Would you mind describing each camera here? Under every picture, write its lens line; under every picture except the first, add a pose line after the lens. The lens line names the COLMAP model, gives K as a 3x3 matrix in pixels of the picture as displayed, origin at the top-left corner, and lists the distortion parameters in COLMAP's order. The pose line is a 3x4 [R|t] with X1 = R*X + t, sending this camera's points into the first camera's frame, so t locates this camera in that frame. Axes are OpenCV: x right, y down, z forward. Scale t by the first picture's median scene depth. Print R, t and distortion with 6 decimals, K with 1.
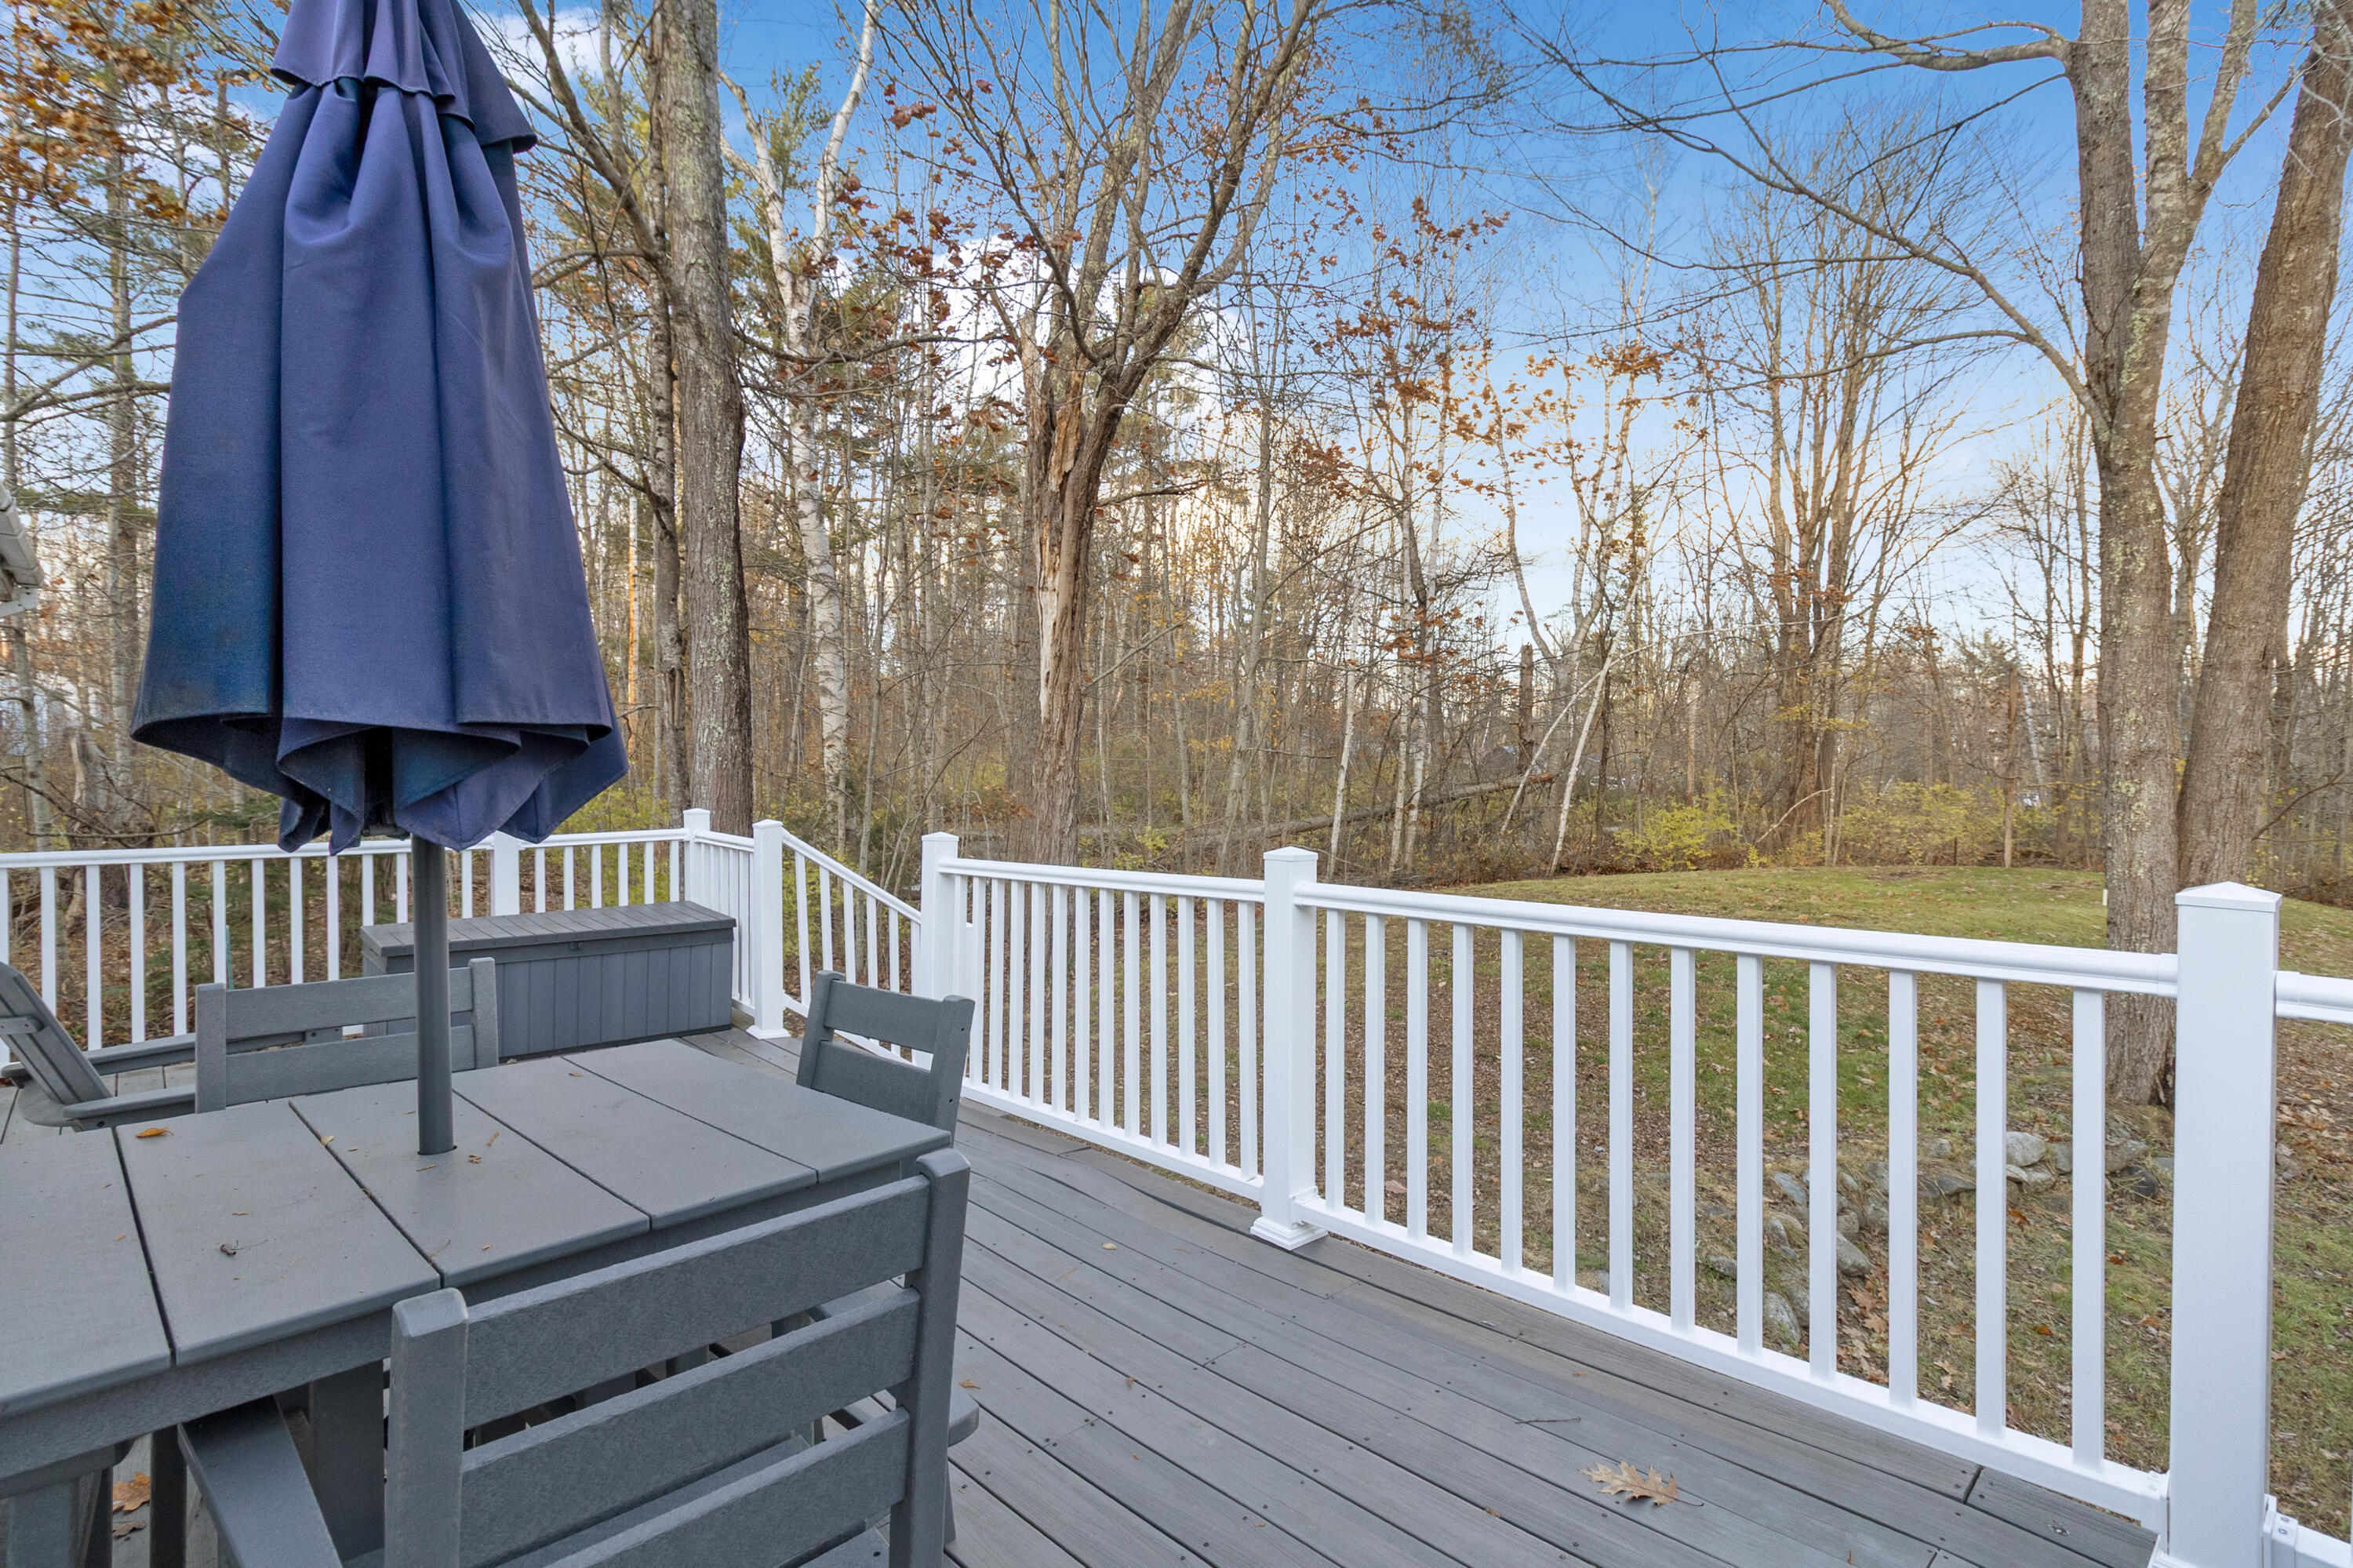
lens RADIAL K [[1124.7, 0, 1191.8], [0, 1124.7, 777.1], [0, 0, 1]] dist [0.000613, 0.000127]
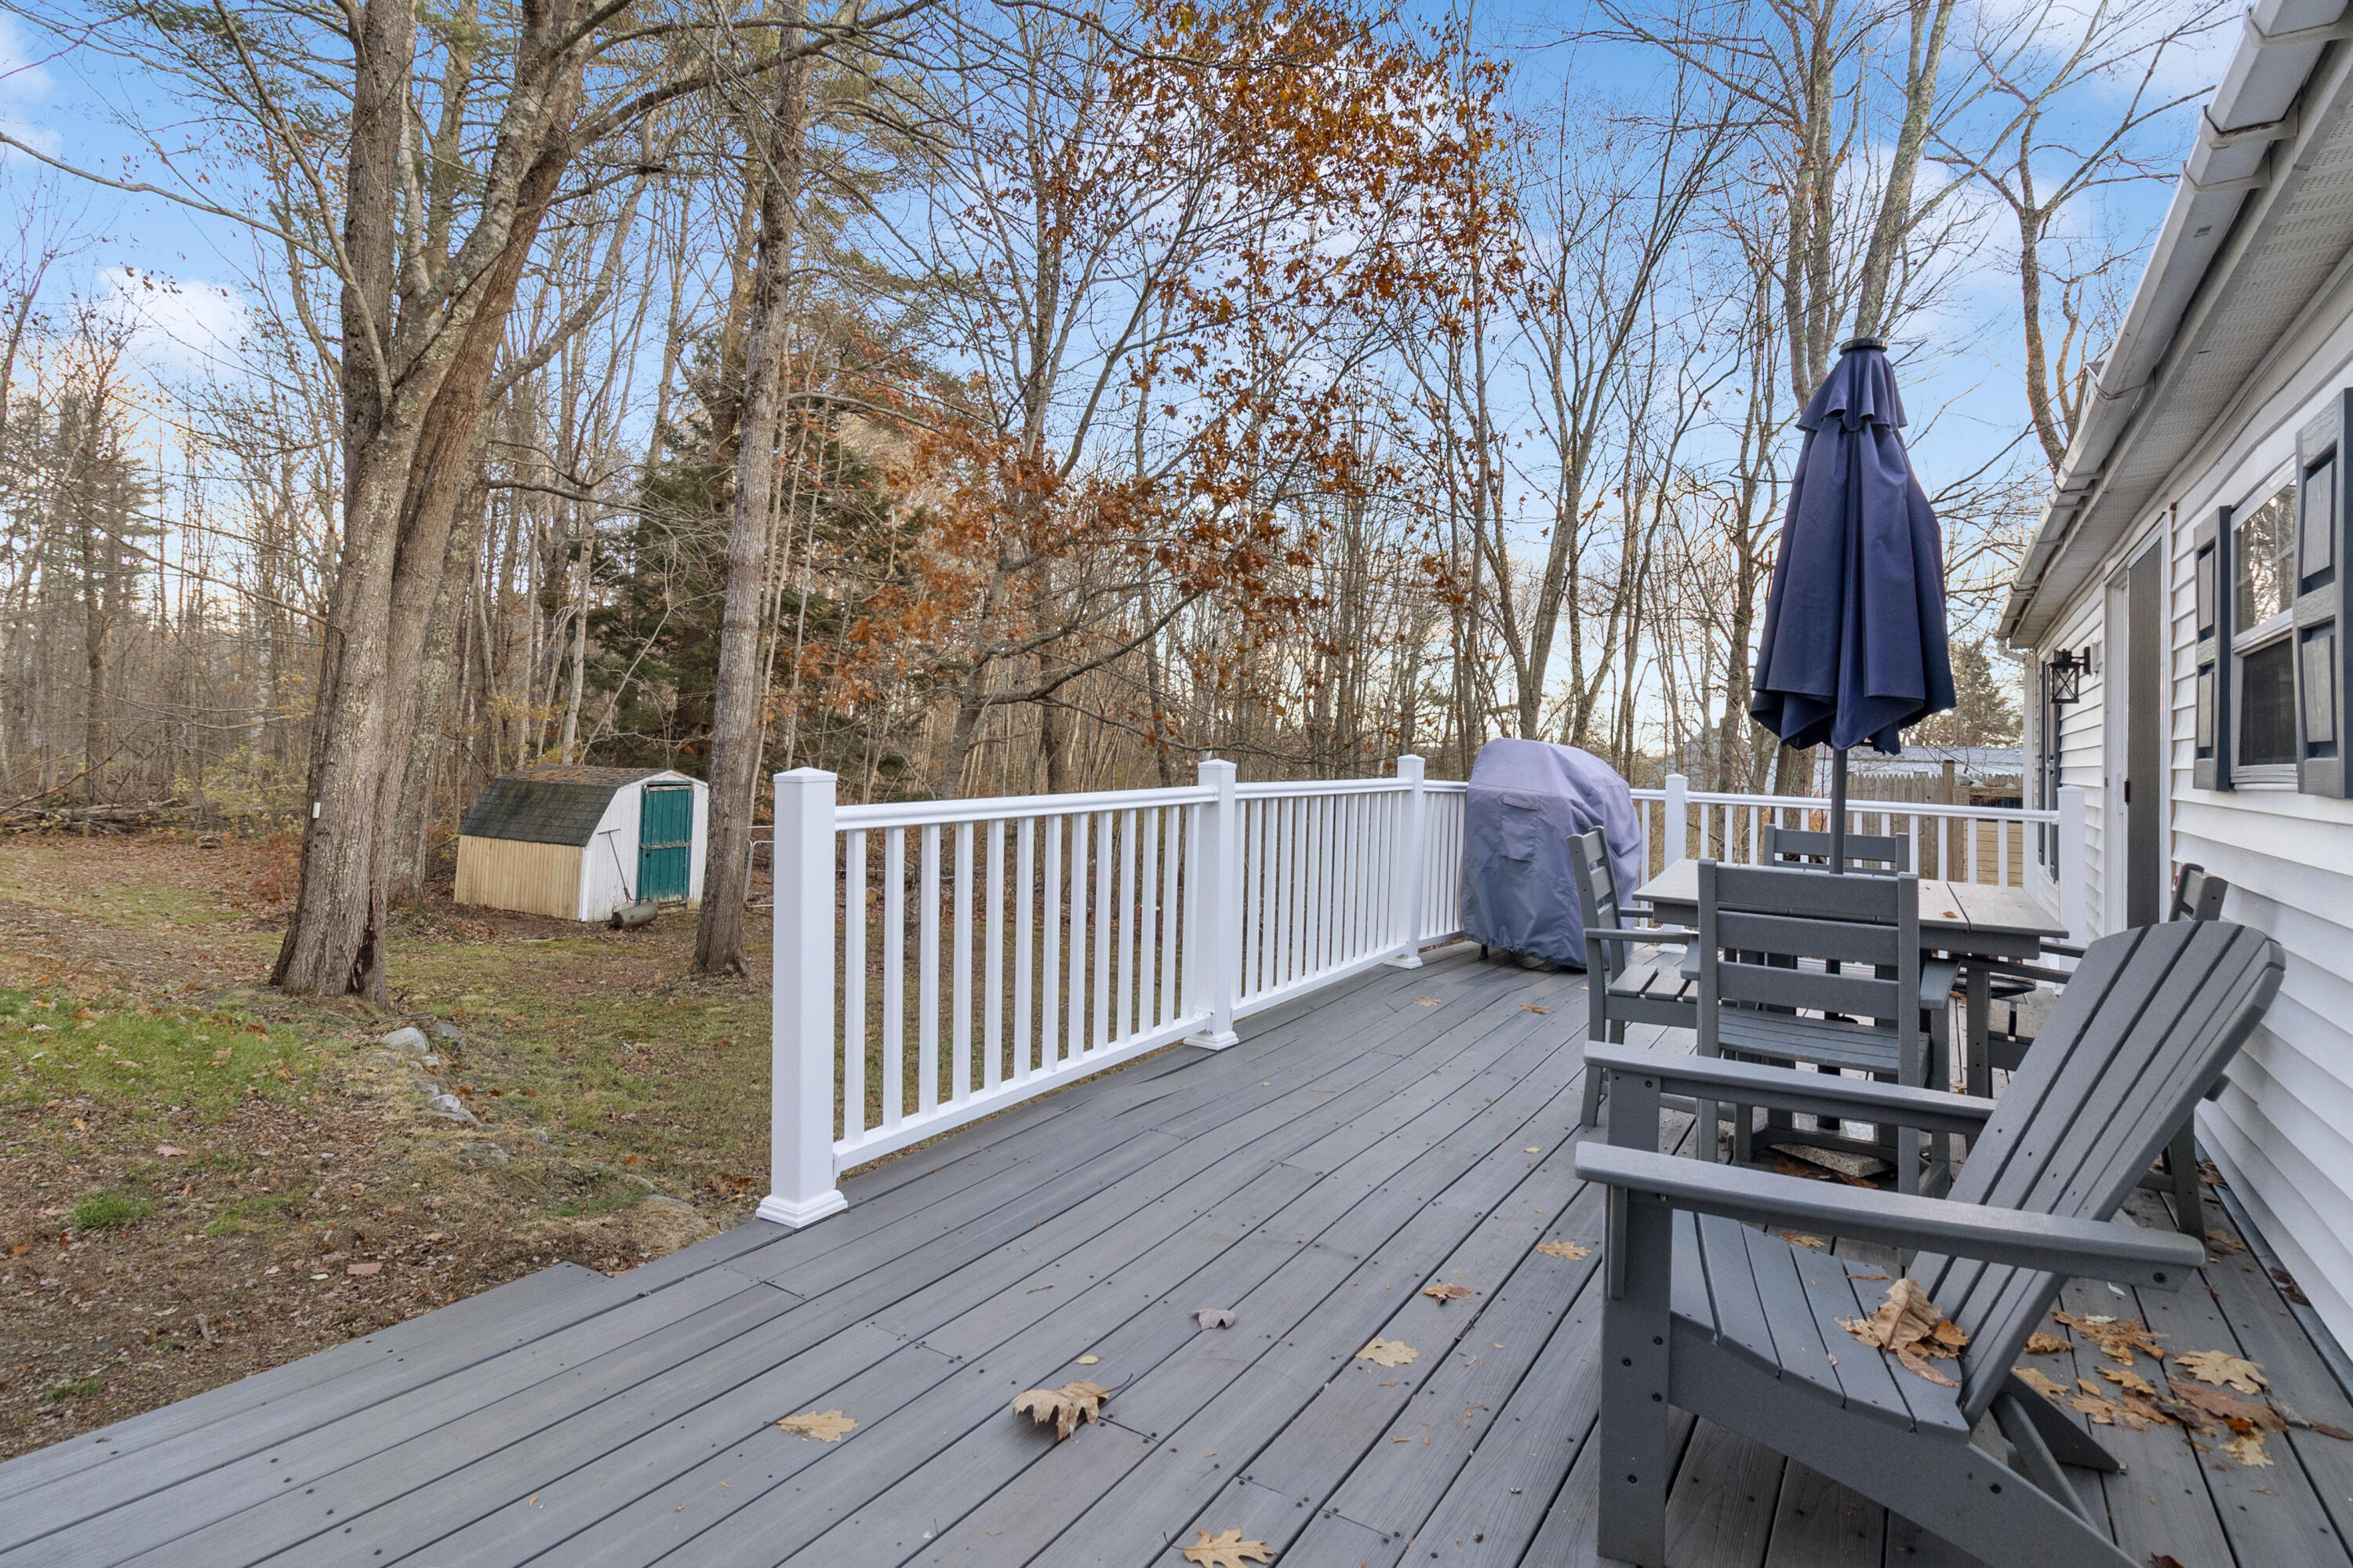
lens RADIAL K [[1124.7, 0, 1191.8], [0, 1124.7, 777.1], [0, 0, 1]] dist [0.000613, 0.000127]
pose [[-0.226486, -0.050313, 0.972714, -0.968156], [-0.040212, 0.998297, 0.042273, 0.023342], [-0.973184, -0.029541, -0.228123, 1.068052]]
